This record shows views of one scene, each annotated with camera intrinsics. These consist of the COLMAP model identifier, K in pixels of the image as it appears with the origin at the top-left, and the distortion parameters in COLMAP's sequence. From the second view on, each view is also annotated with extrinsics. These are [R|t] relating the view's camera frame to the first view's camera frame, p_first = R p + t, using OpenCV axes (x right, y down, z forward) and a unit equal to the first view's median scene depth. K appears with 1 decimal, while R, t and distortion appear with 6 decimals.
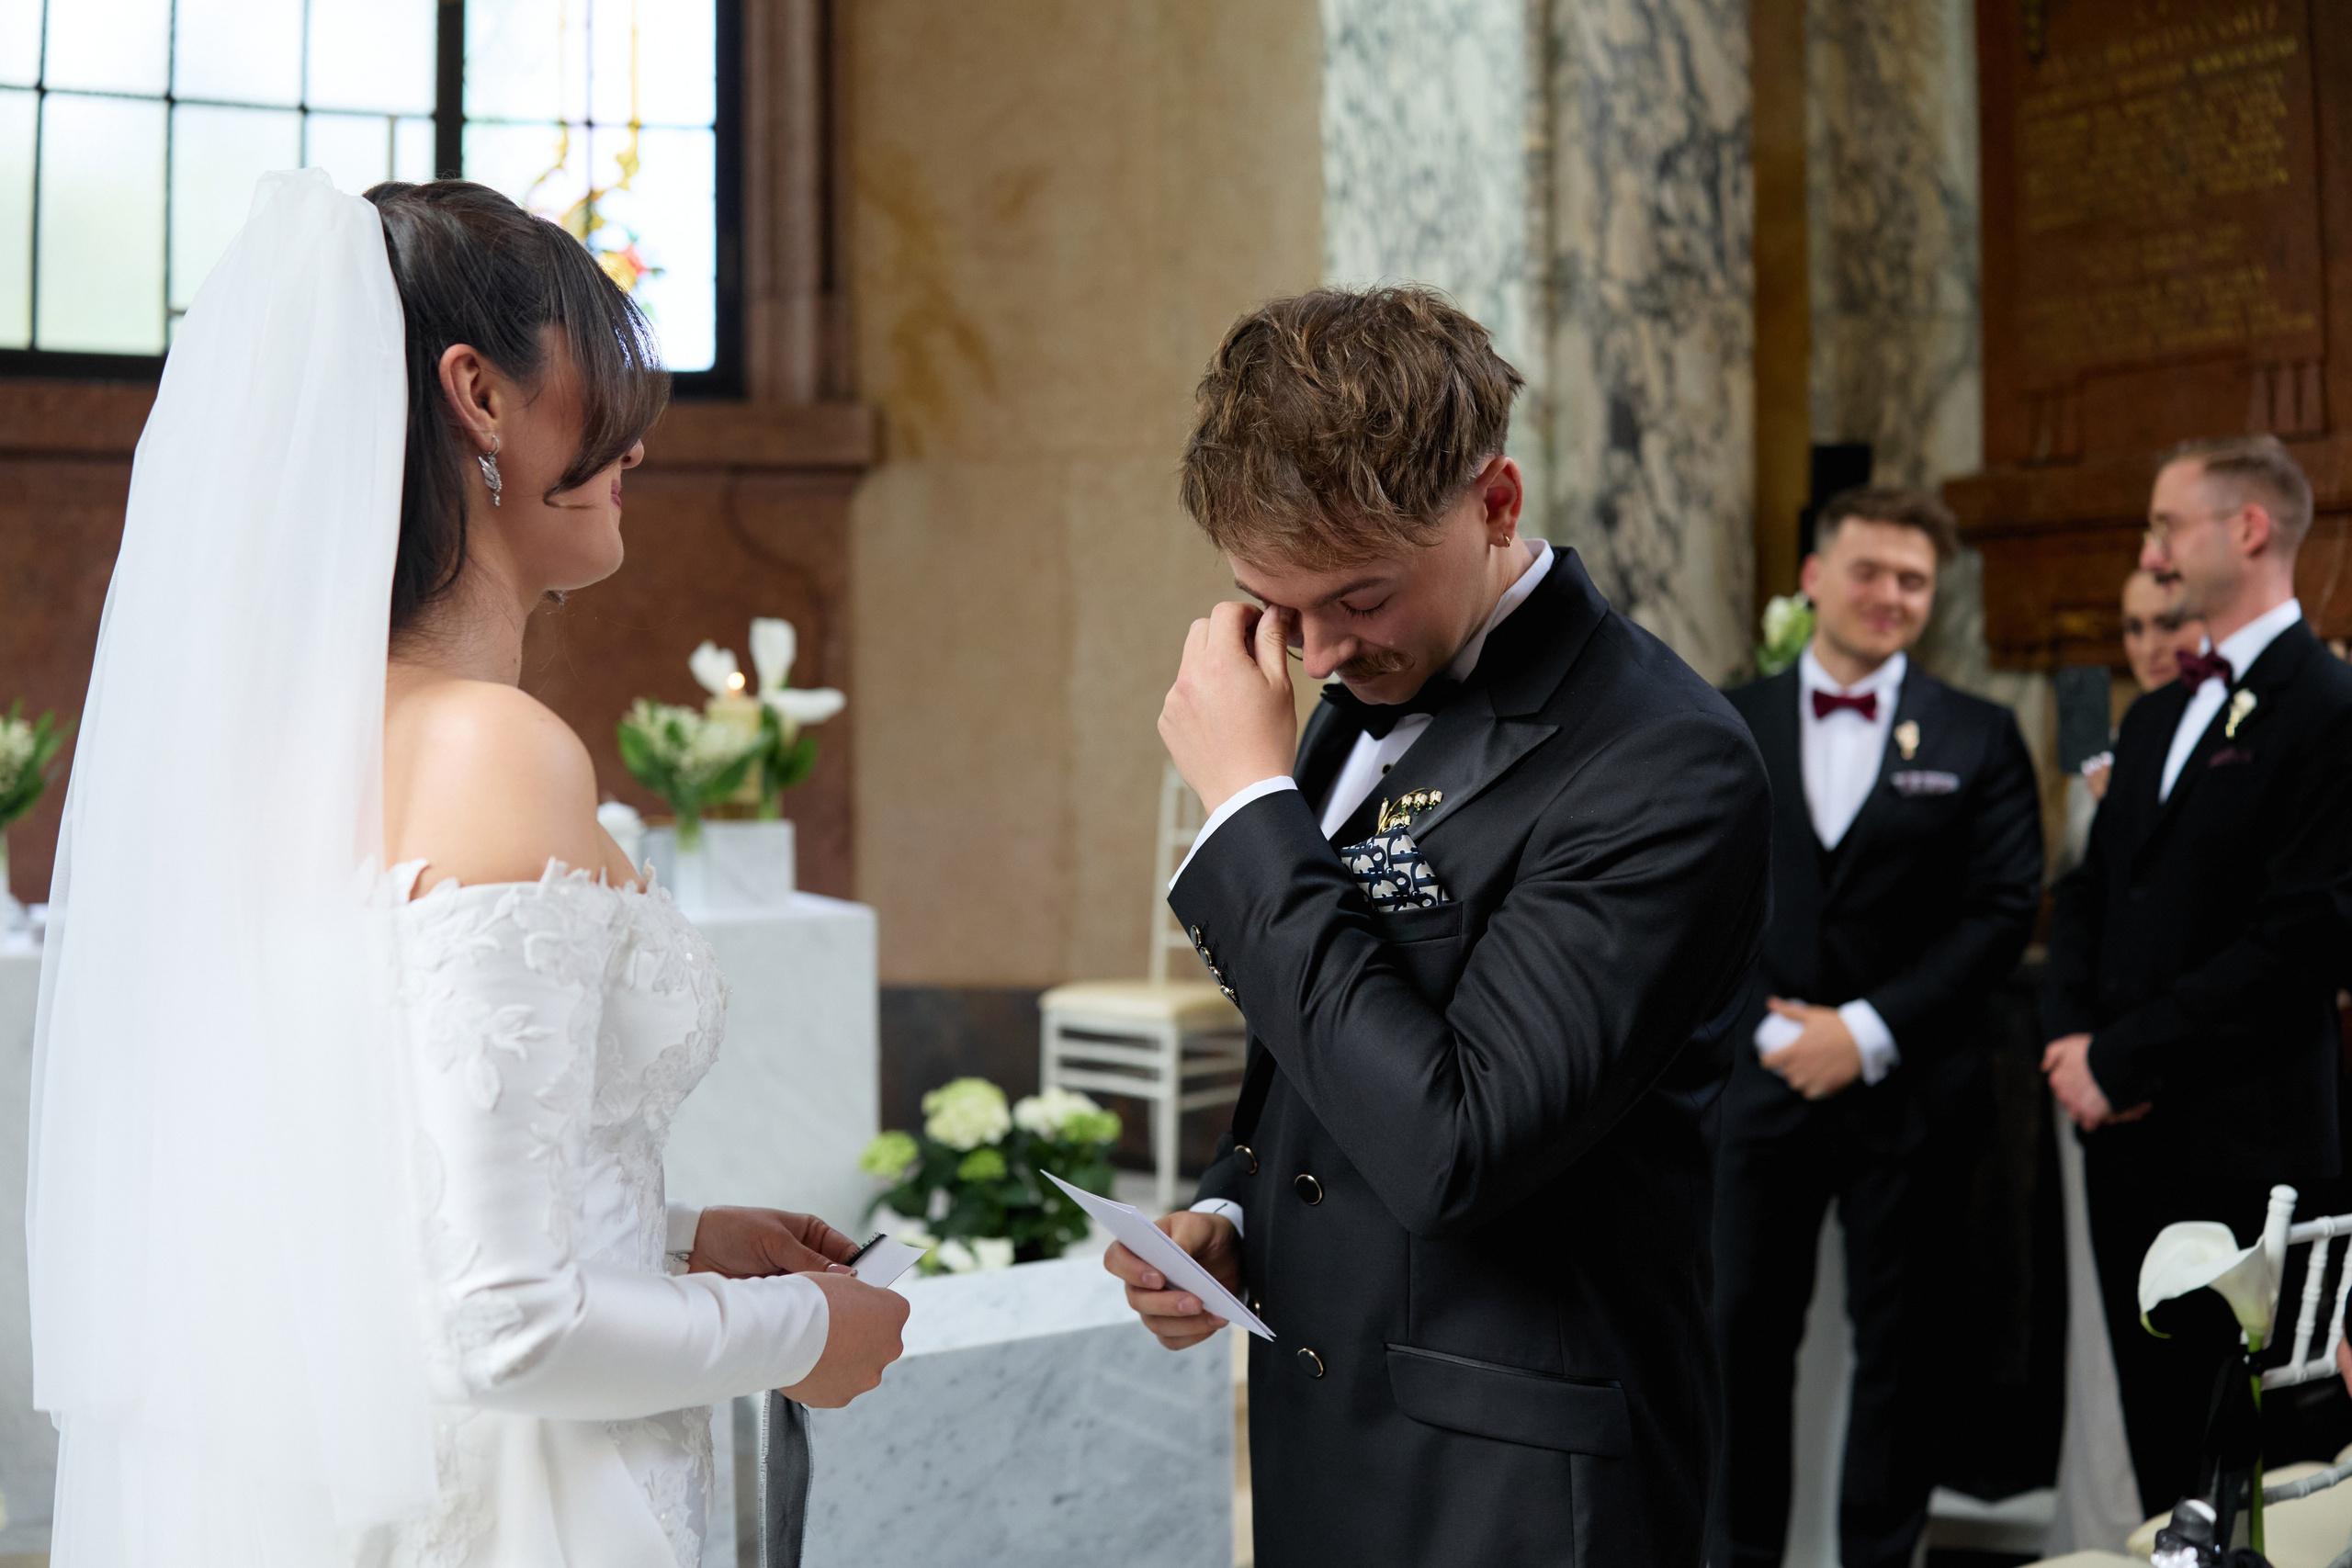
lens RADIAL K [[2269.0, 0, 1175.5], [0, 2269.0, 838.0], [0, 0, 1]] dist [-0.091186, -0.128057]
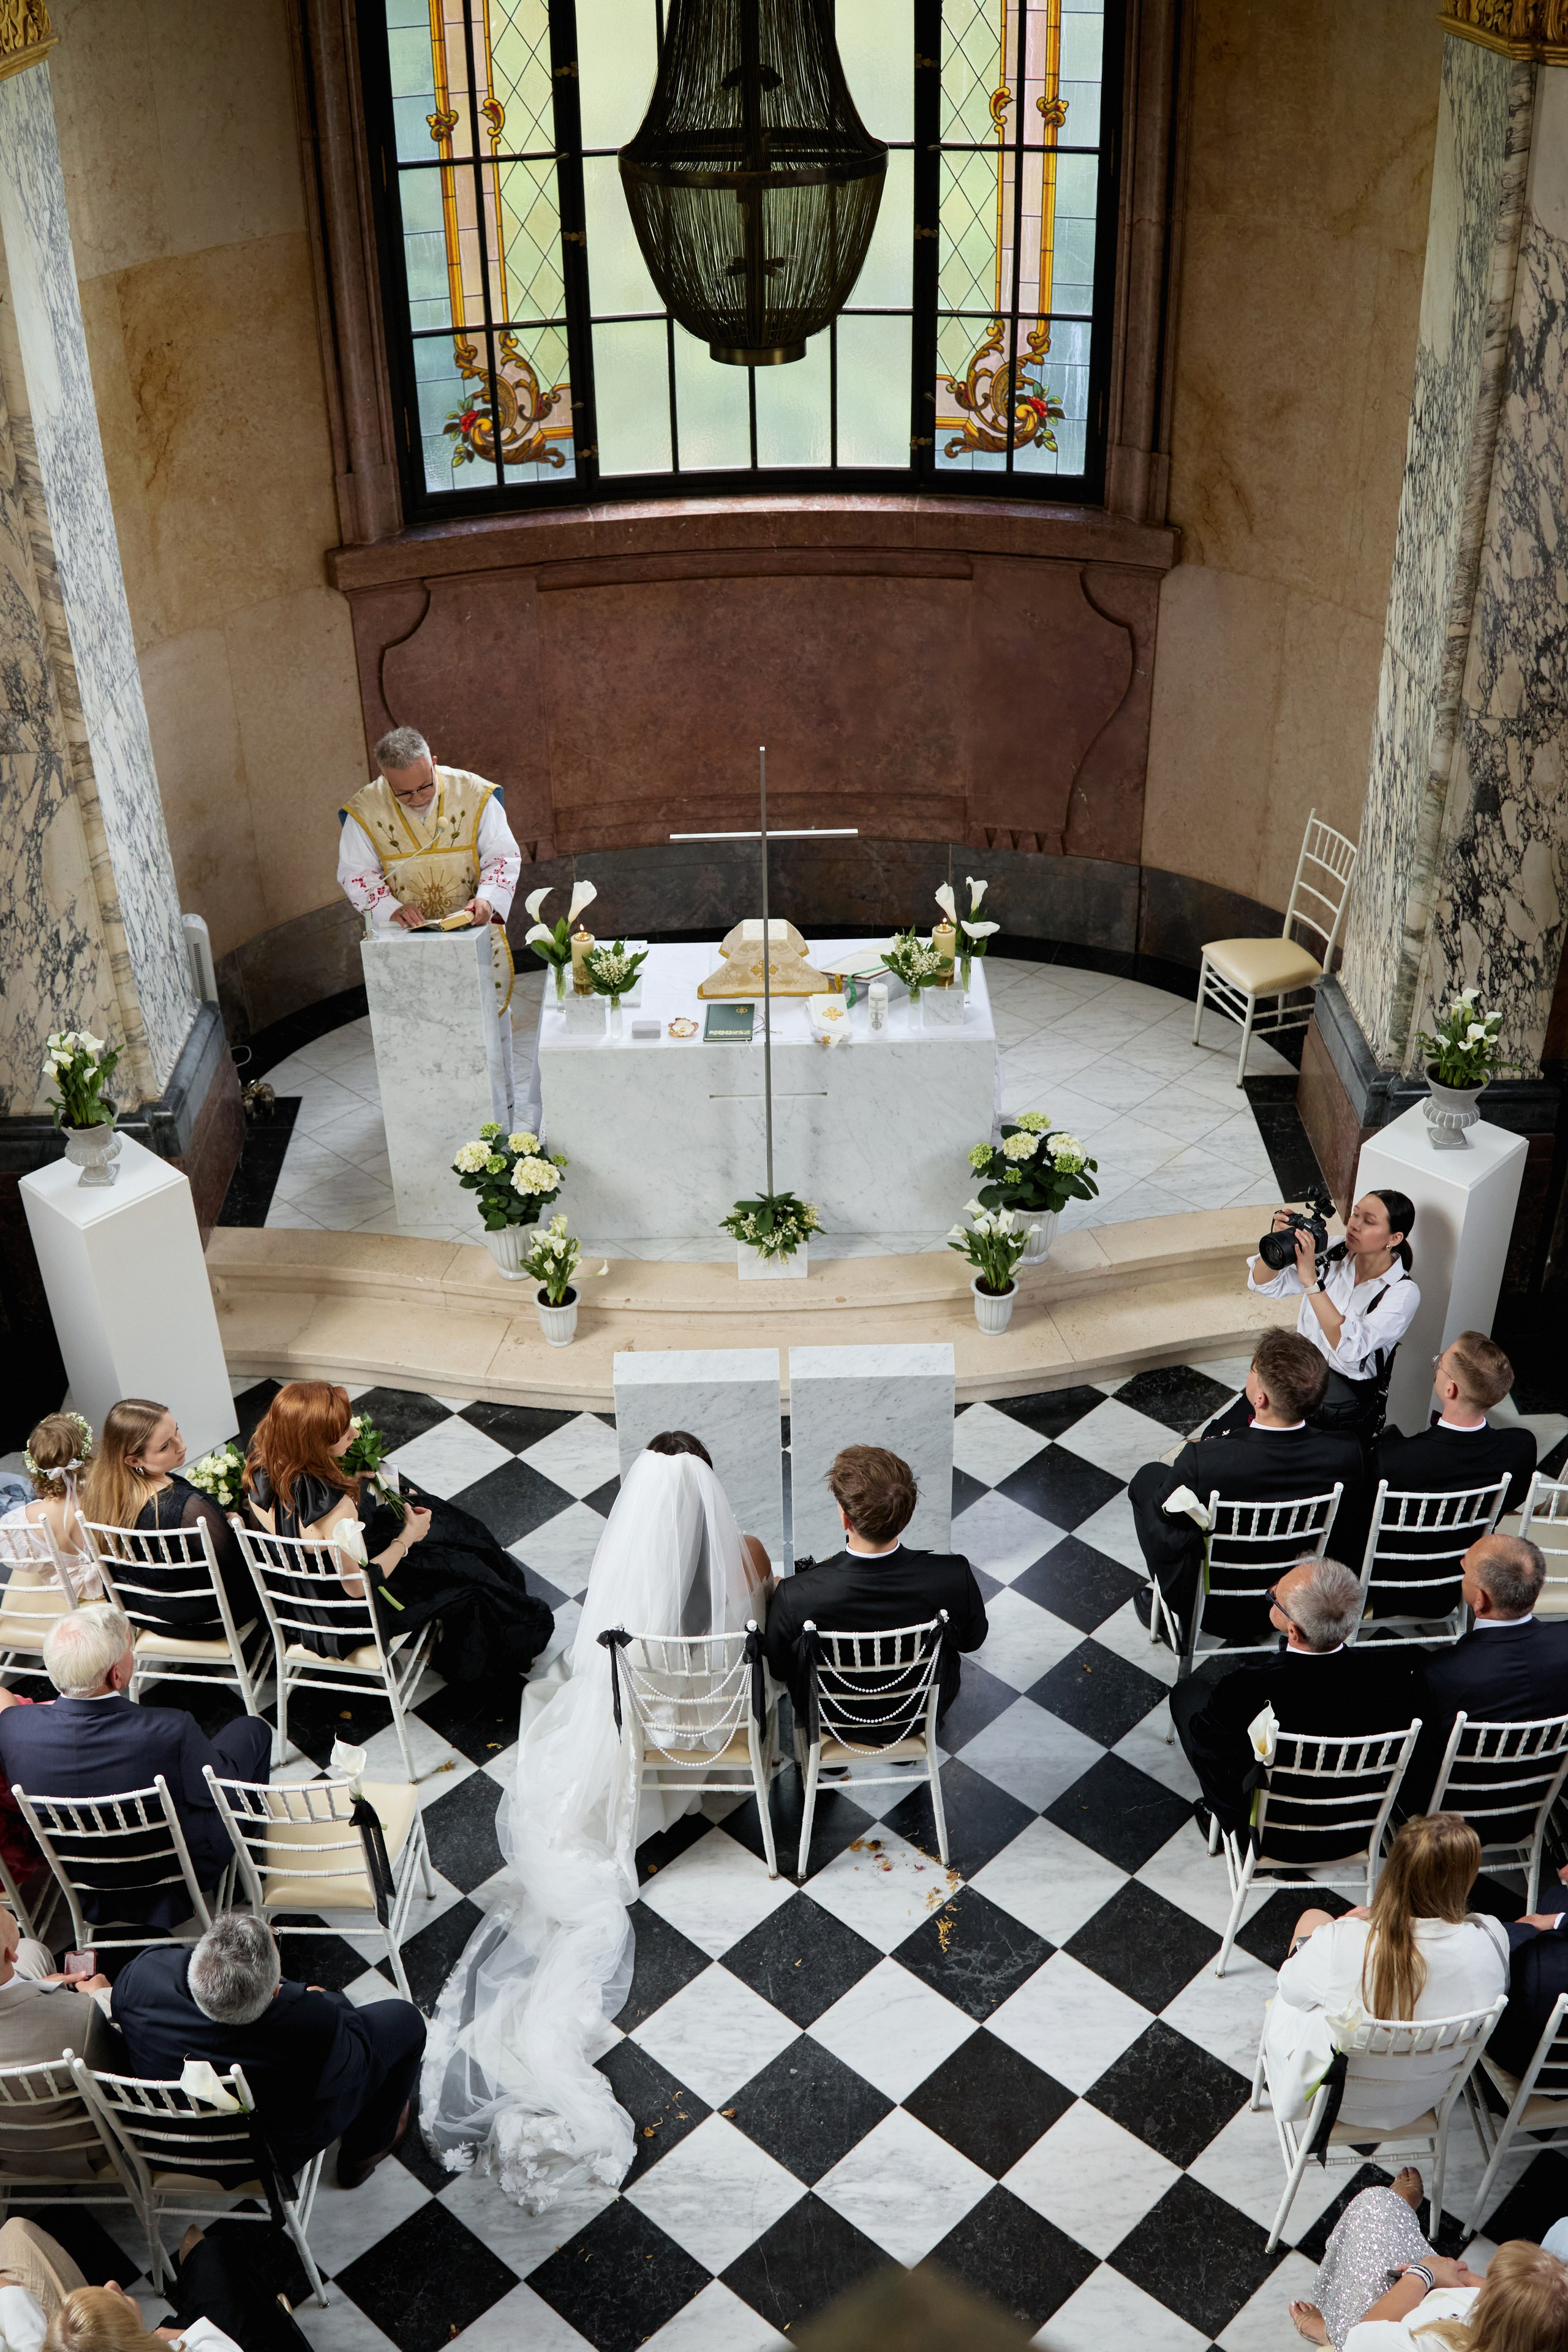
lens RADIAL K [[2250.2, 0, 805.5], [0, 2250.2, 1167.1], [0, 0, 1]] dist [-0.060090, -0.205987]
pose [[0.873503, 0.266214, -0.407581, 0.494771], [-0.019819, 0.855986, 0.516619, -0.779646], [0.486415, -0.443190, 0.752983, -0.601224]]
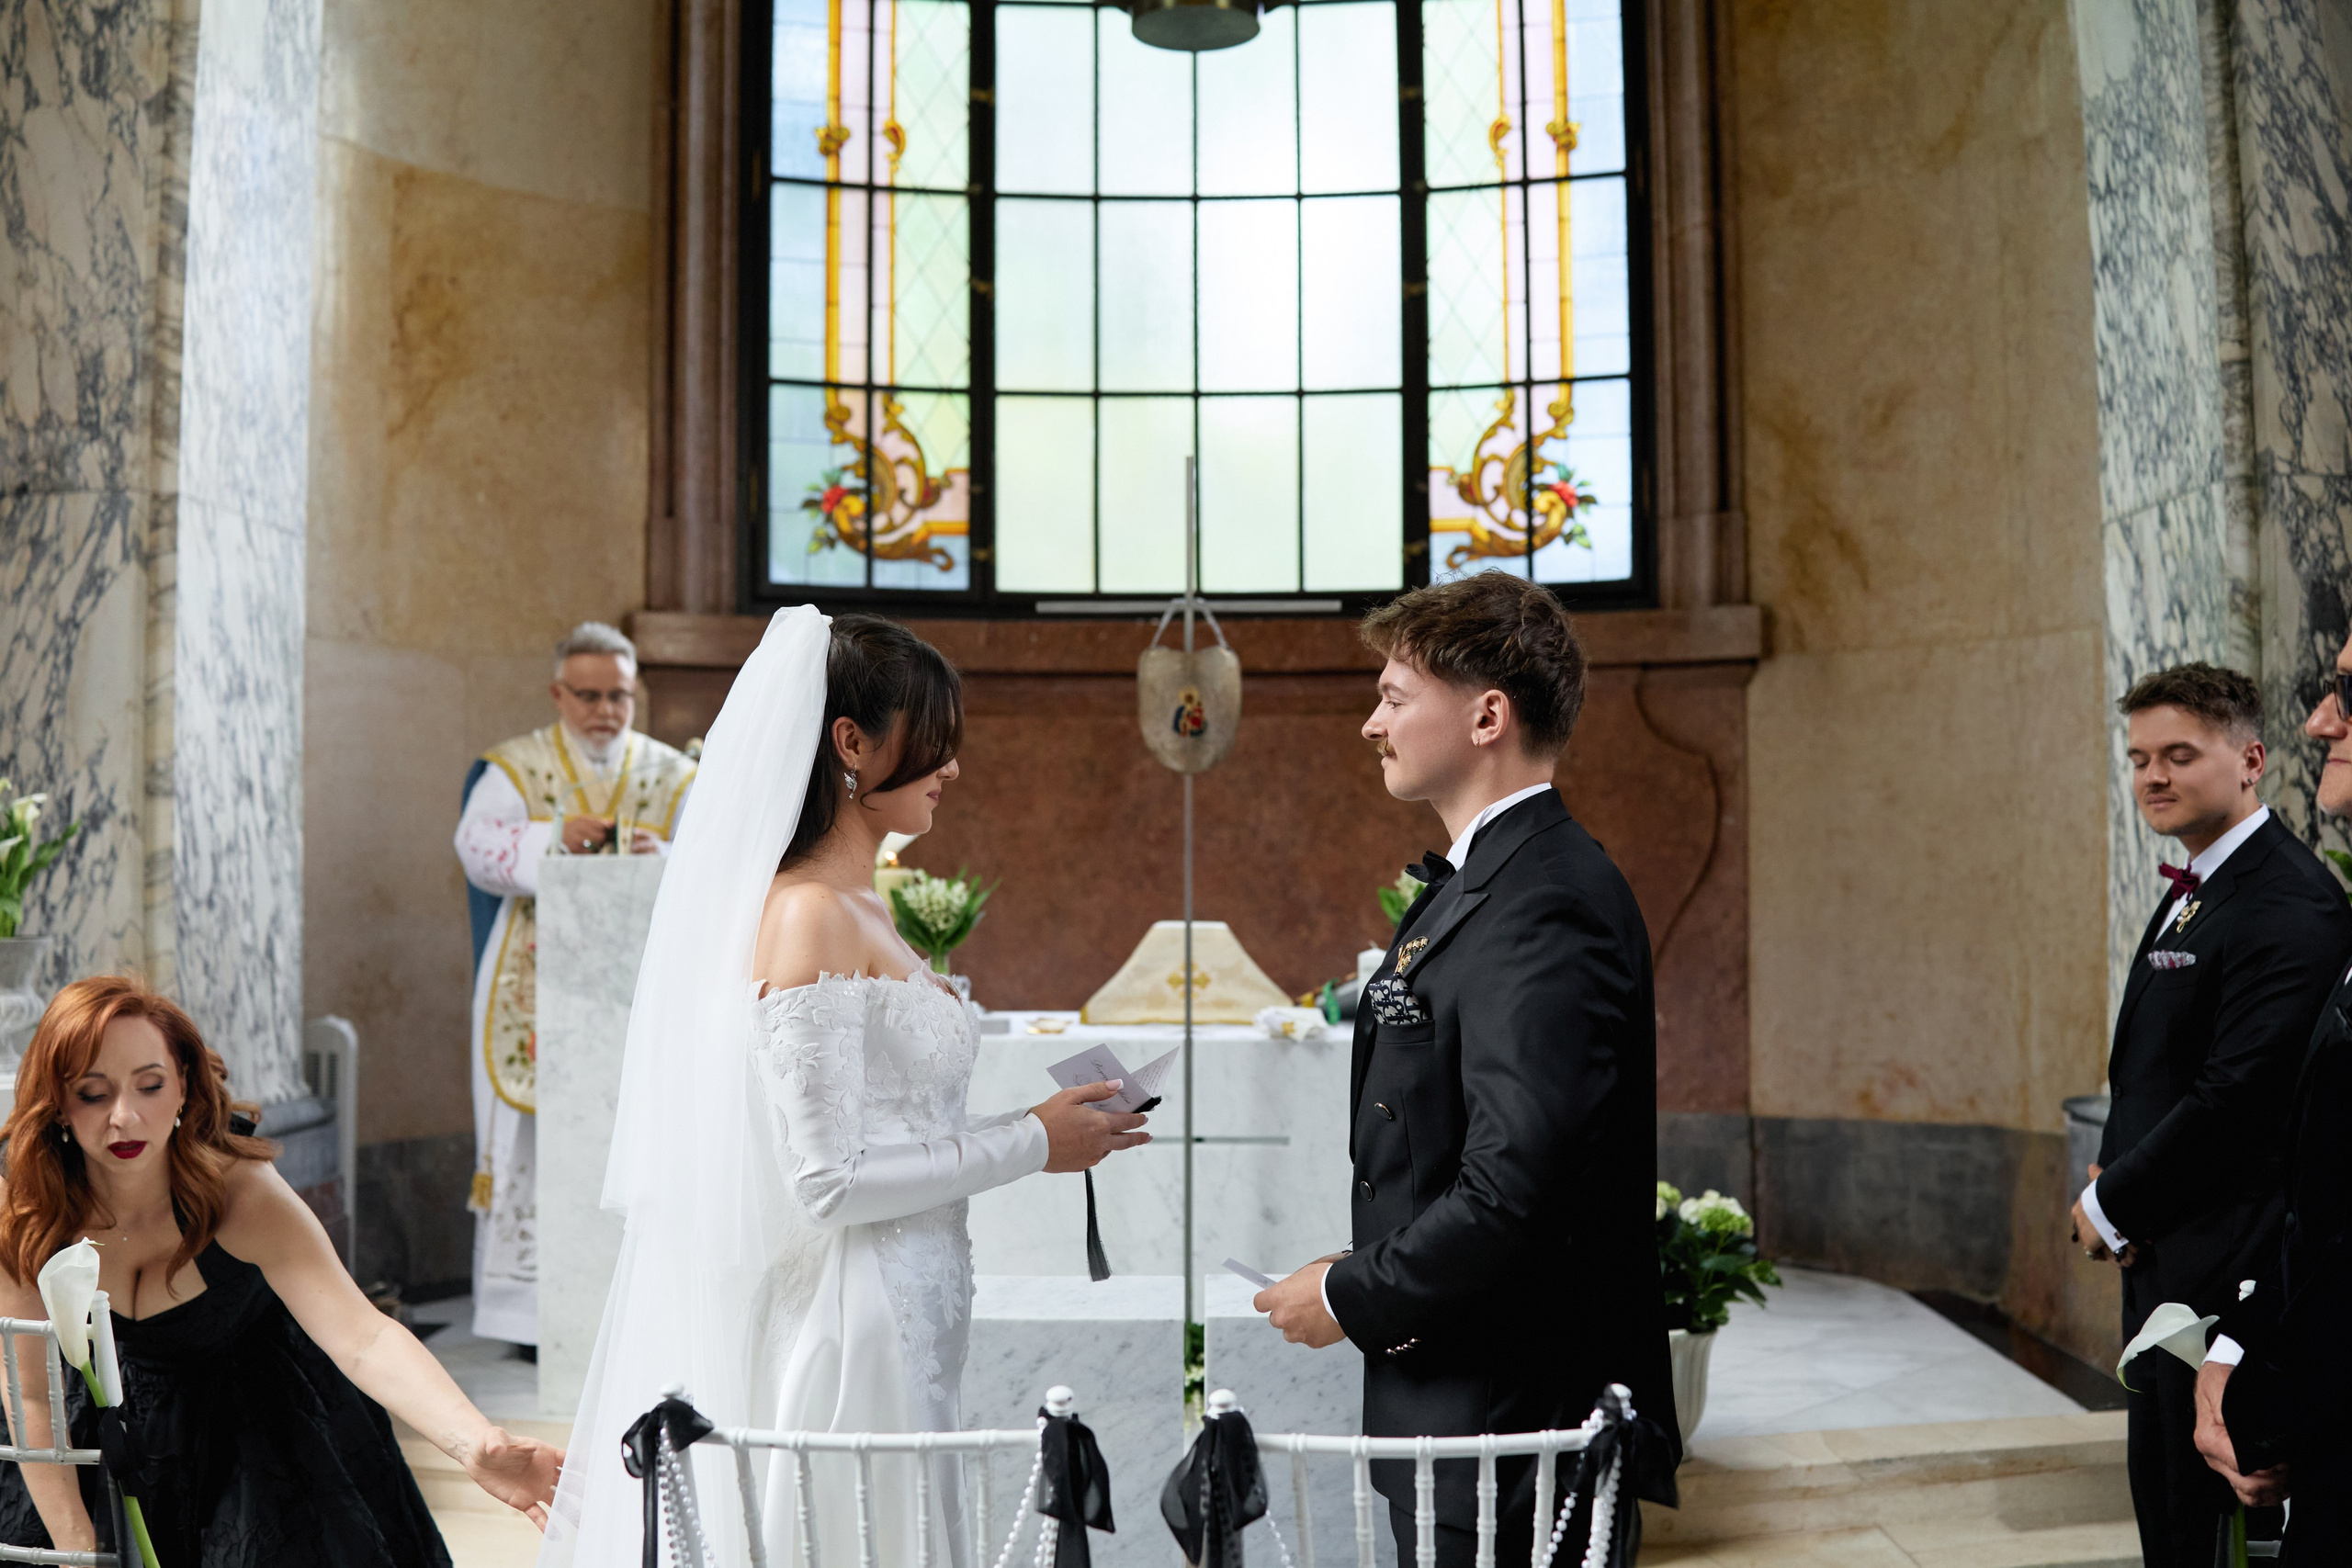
lens RADIAL K [[2246.3, 0, 1152.5], [0, 2246.3, 829.5], [0, 0, 1]] dist [-0.070792, -0.167234]
pose [[0.844829, -0.007028, -0.534991, 0.271264], [-0.029497, 0.997781, -0.059688, -0.002143], [0.534223, 0.066207, 0.842747, -0.144967]]
